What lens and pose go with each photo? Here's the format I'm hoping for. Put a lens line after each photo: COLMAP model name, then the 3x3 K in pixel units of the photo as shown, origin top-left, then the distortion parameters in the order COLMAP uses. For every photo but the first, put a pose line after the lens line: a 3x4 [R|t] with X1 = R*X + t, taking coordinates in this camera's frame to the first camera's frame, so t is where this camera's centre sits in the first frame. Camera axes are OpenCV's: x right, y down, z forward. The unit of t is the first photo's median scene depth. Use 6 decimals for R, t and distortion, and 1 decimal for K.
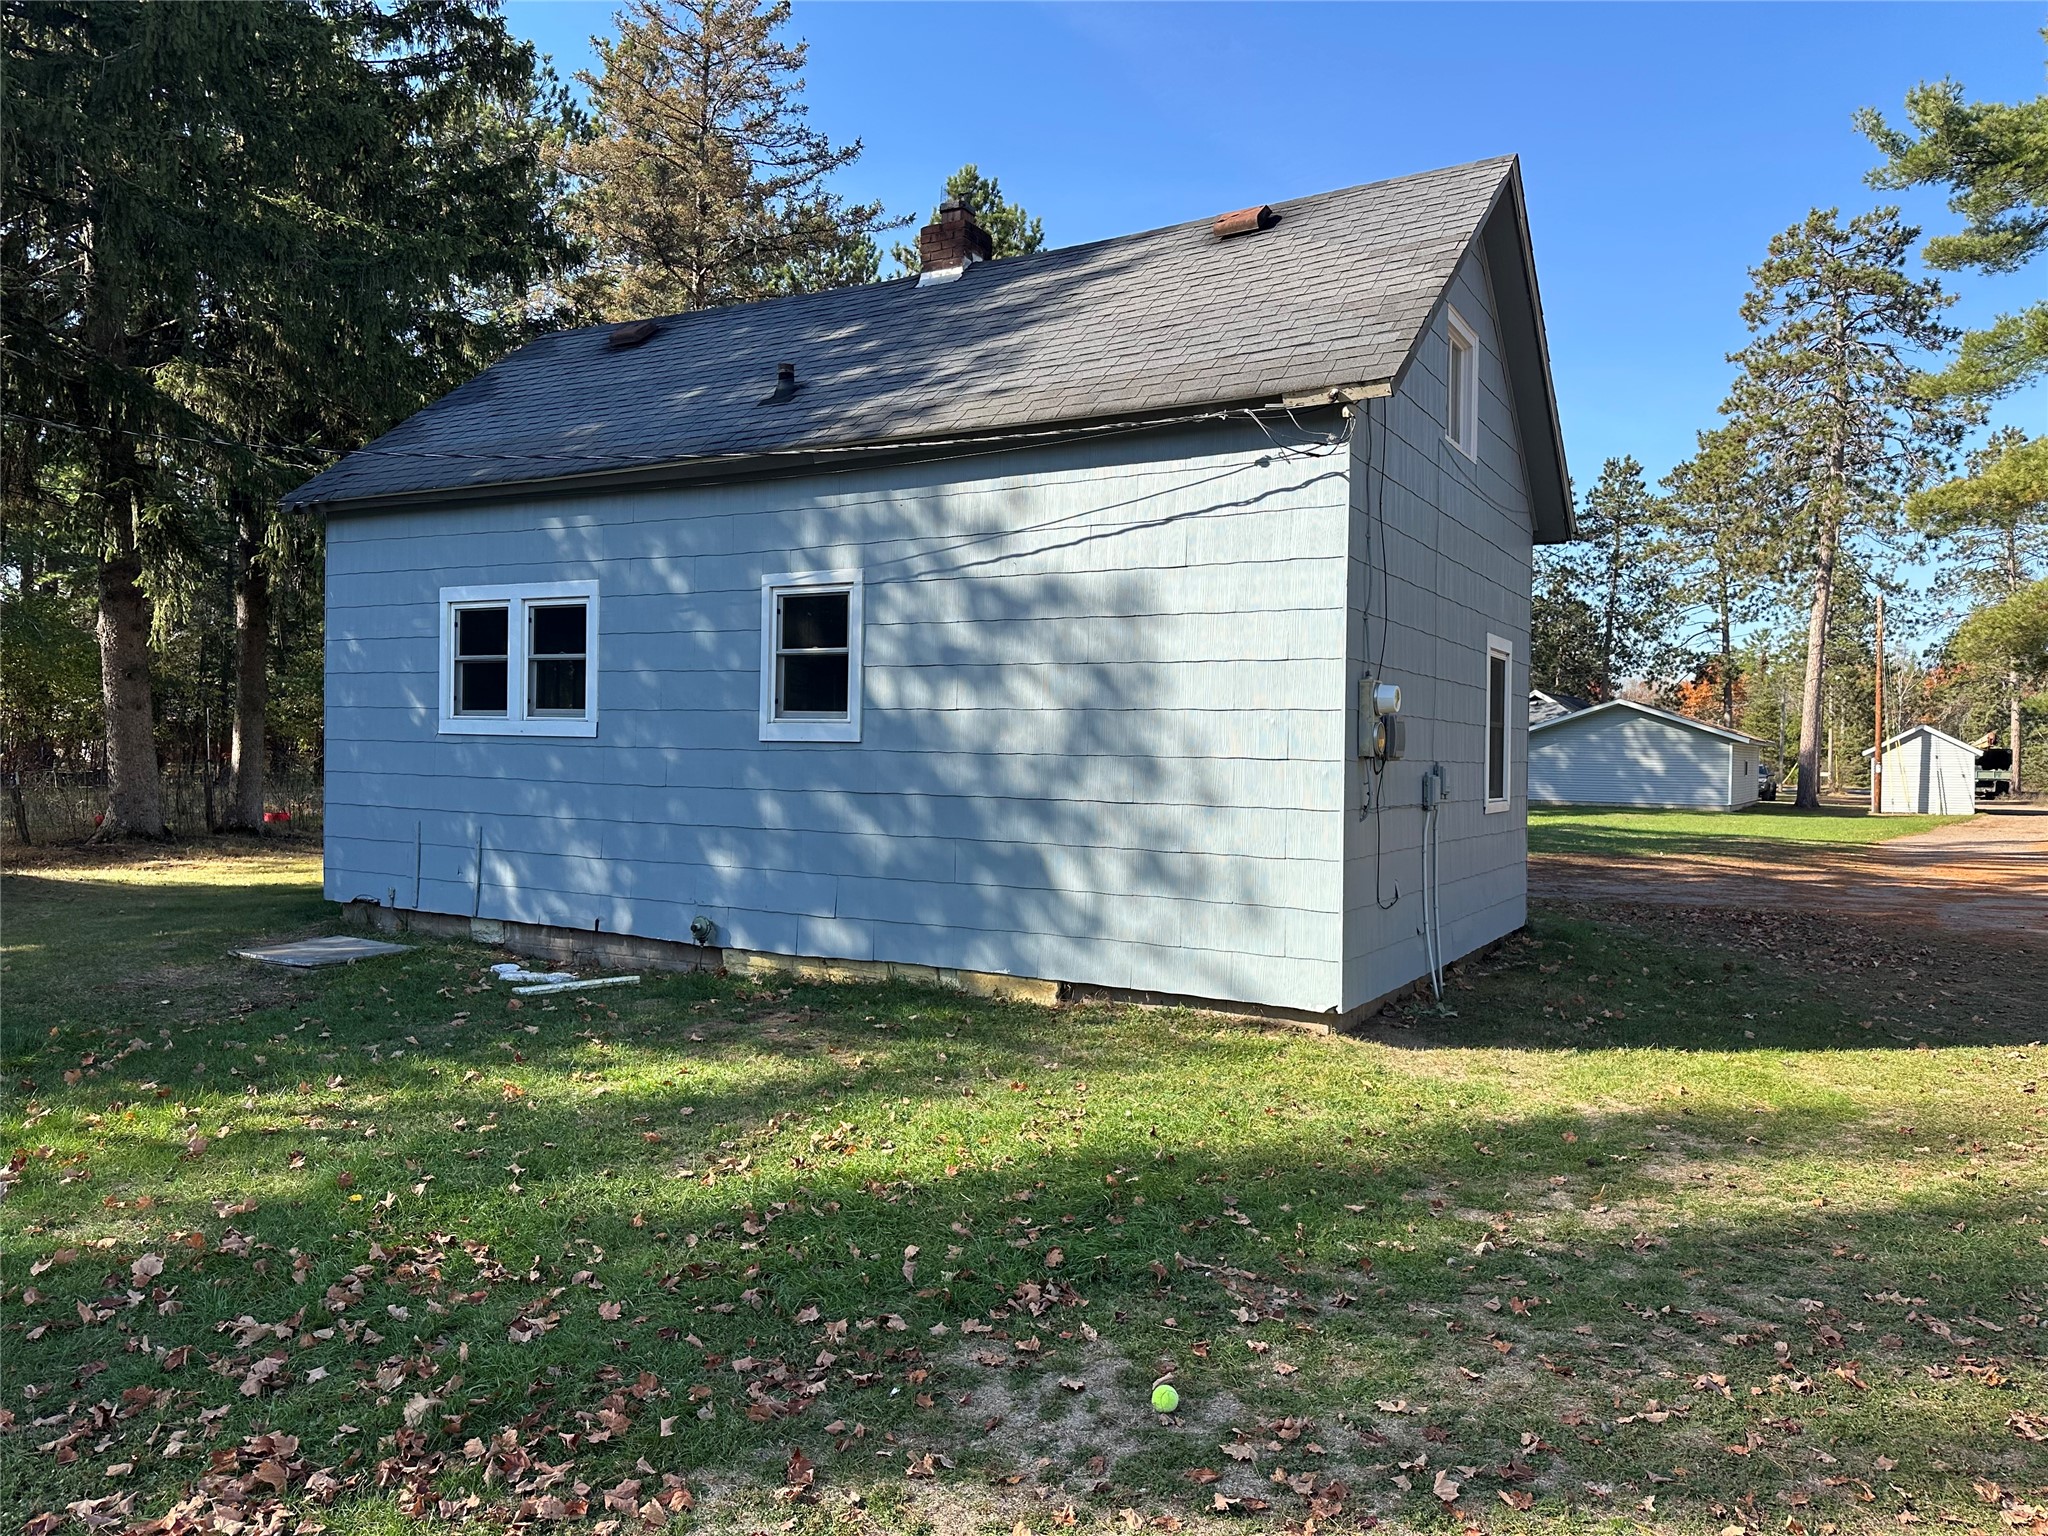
lens RADIAL K [[1430.7, 0, 1020.6], [0, 1430.7, 778.5], [0, 0, 1]] dist [0.111502, -0.185489]
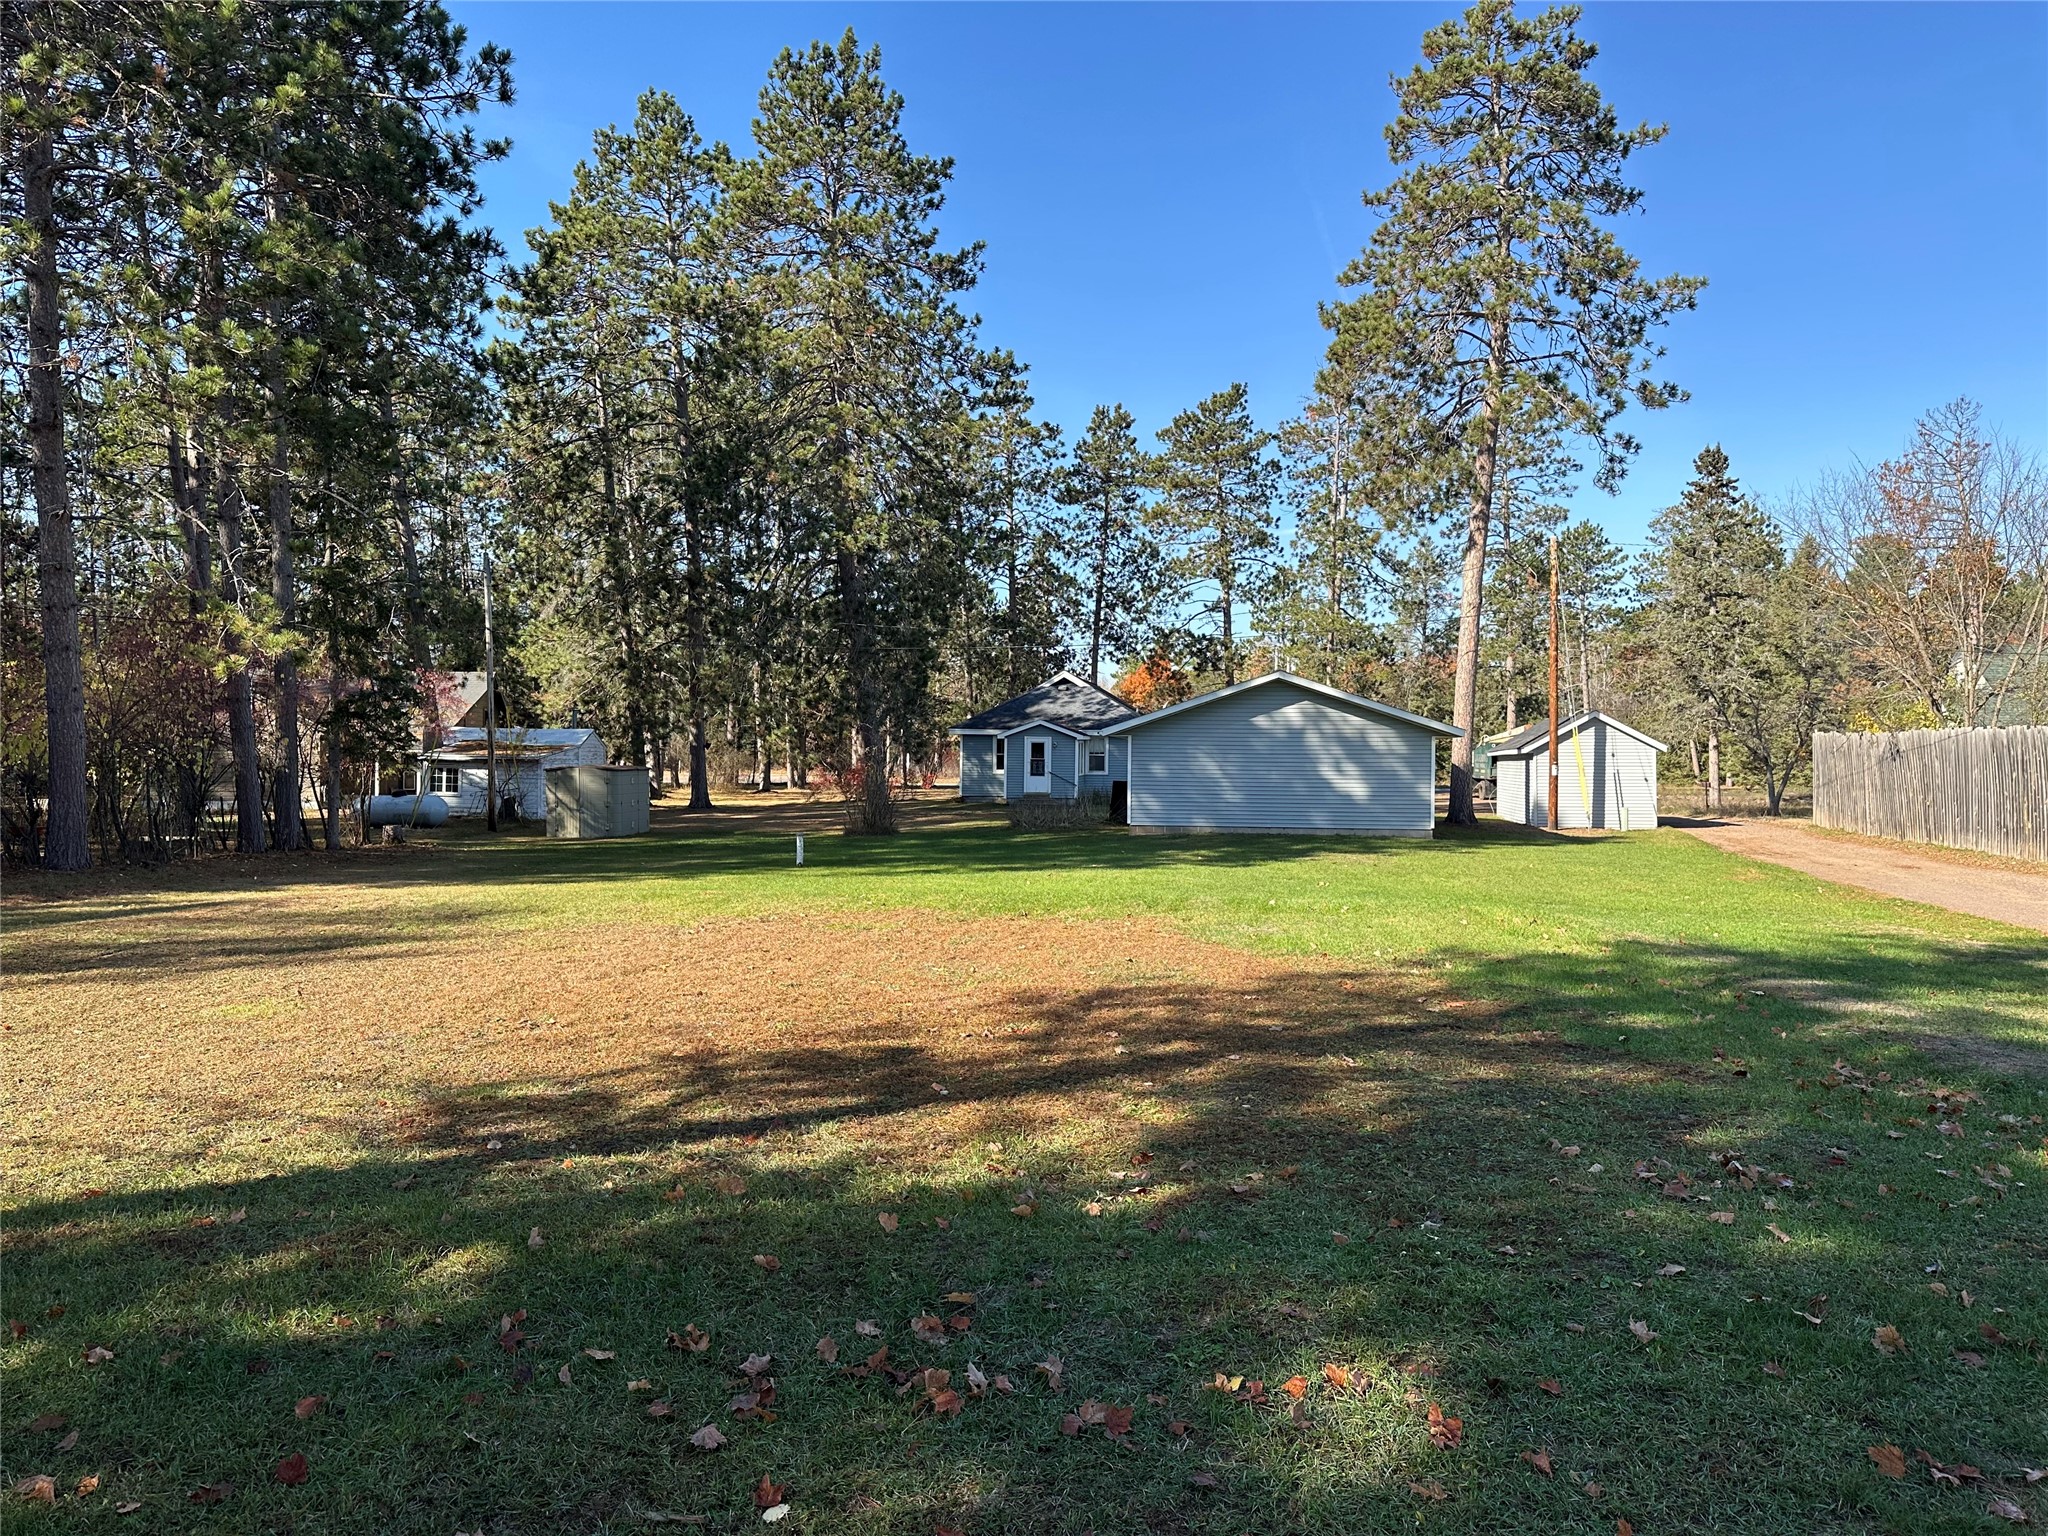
lens RADIAL K [[1430.7, 0, 1020.6], [0, 1430.7, 778.5], [0, 0, 1]] dist [0.111502, -0.185489]
pose [[0.919083, -0.016930, 0.393701, 0.267418], [0.016528, 0.999854, 0.004411, -0.061329], [-0.393718, 0.002454, 0.919228, 2.461813]]
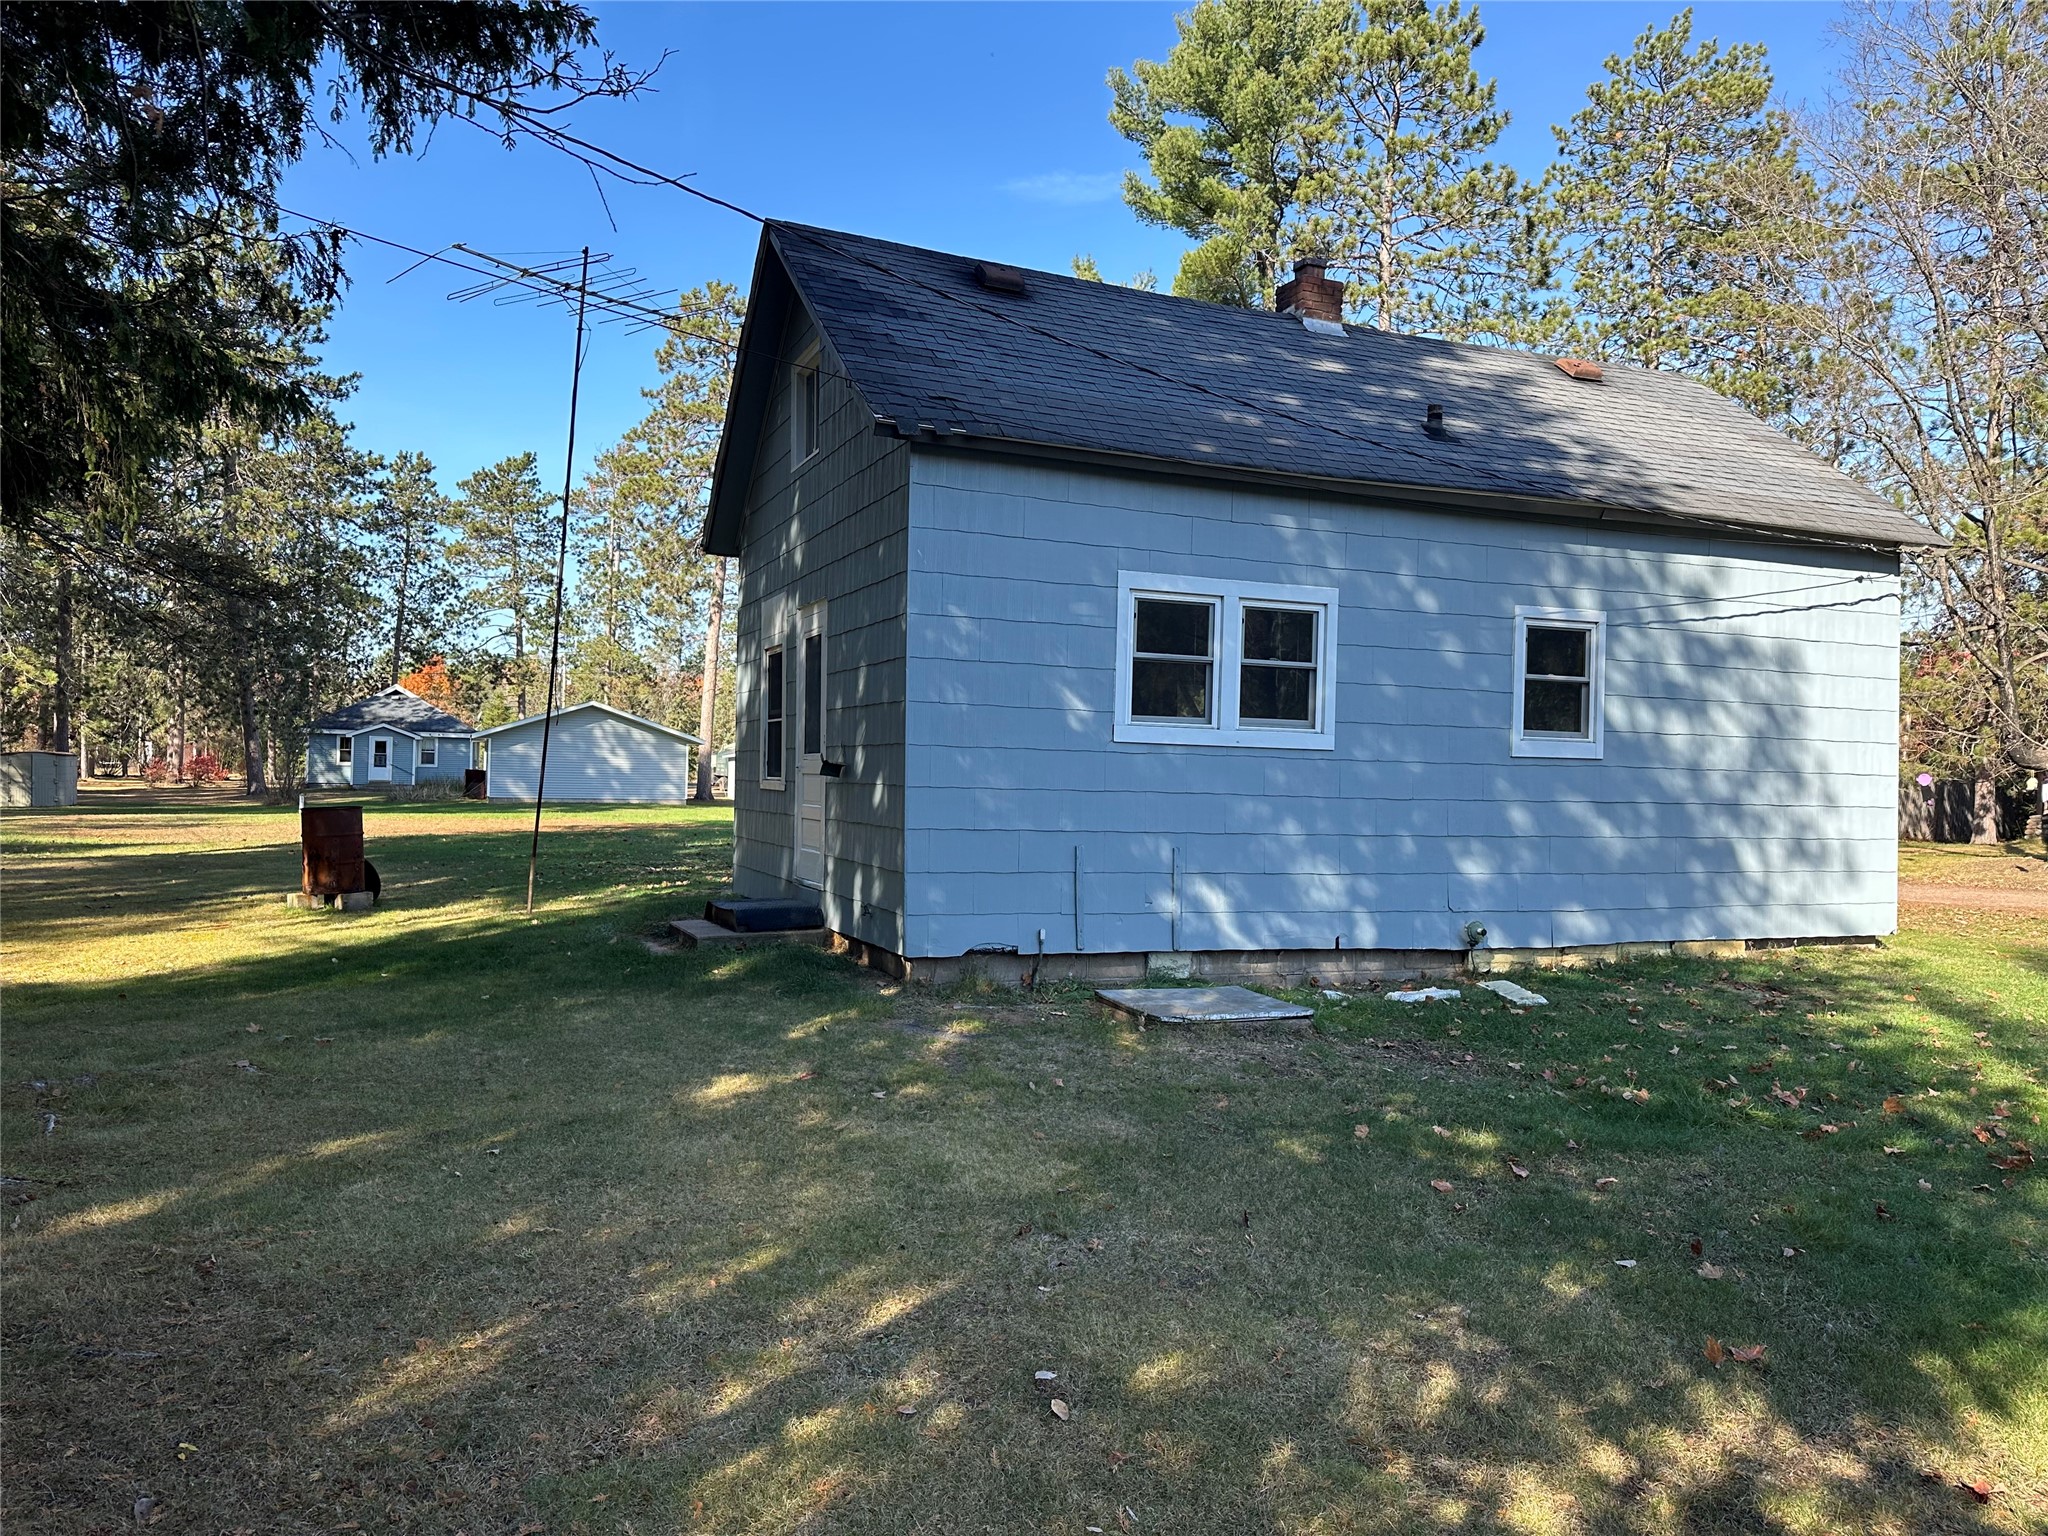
lens RADIAL K [[1430.7, 0, 1020.6], [0, 1430.7, 778.5], [0, 0, 1]] dist [0.111502, -0.185489]
pose [[0.612127, -0.007395, 0.790725, -1.252449], [0.004486, 0.999973, 0.005879, -0.016159], [-0.790747, -0.000052, 0.612143, 0.601867]]
